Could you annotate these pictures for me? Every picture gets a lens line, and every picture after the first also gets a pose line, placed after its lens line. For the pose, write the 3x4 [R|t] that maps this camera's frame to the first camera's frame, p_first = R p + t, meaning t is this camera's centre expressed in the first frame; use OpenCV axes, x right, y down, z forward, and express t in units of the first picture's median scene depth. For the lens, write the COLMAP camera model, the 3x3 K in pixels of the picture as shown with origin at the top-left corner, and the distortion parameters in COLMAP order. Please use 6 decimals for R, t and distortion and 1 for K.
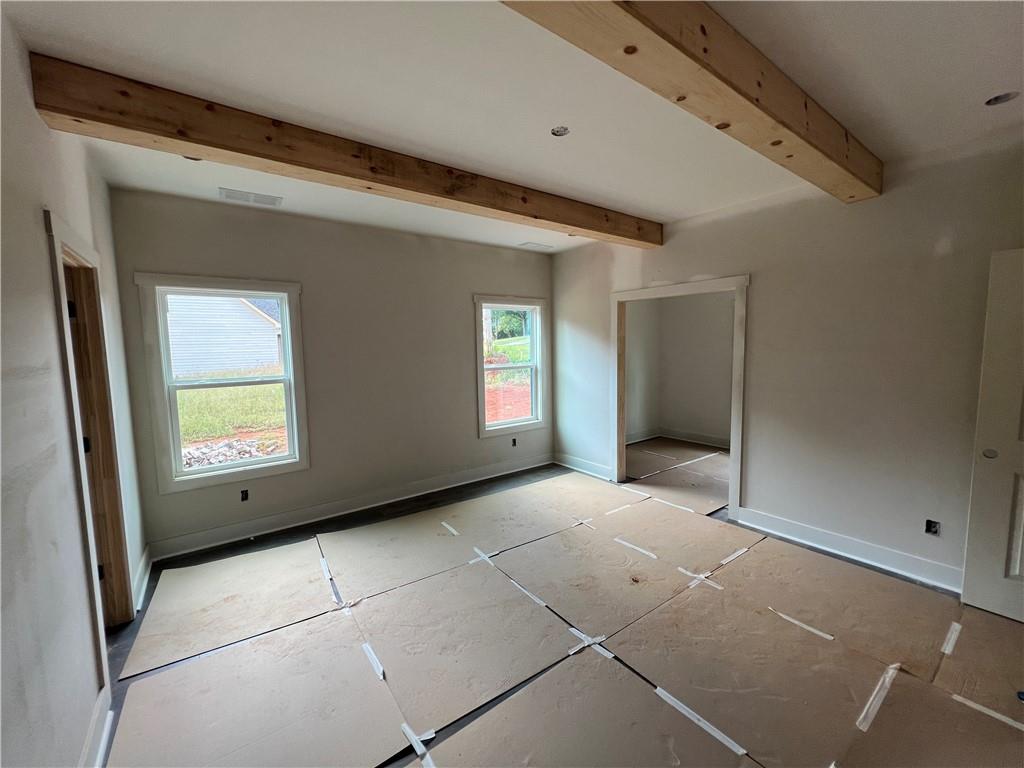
lens RADIAL K [[413.4, 0, 510.8], [0, 413.4, 380.4], [0, 0, 1]] dist [-0.001543, 0.000054]
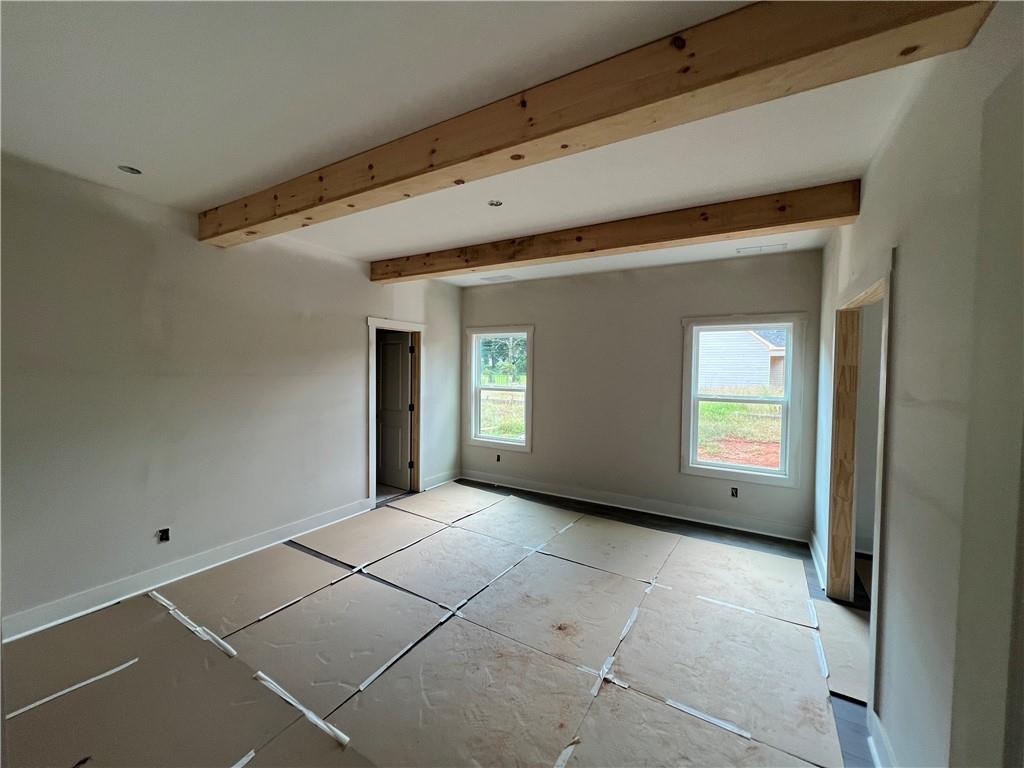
lens RADIAL K [[413.4, 0, 510.6], [0, 413.4, 383.7], [0, 0, 1]] dist [-0.001543, 0.000054]
pose [[0.383271, 0.061178, -0.921607, 0.857042], [-0.098872, 0.994788, 0.024918, -0.059168], [0.918329, 0.081571, 0.387323, 0.387389]]
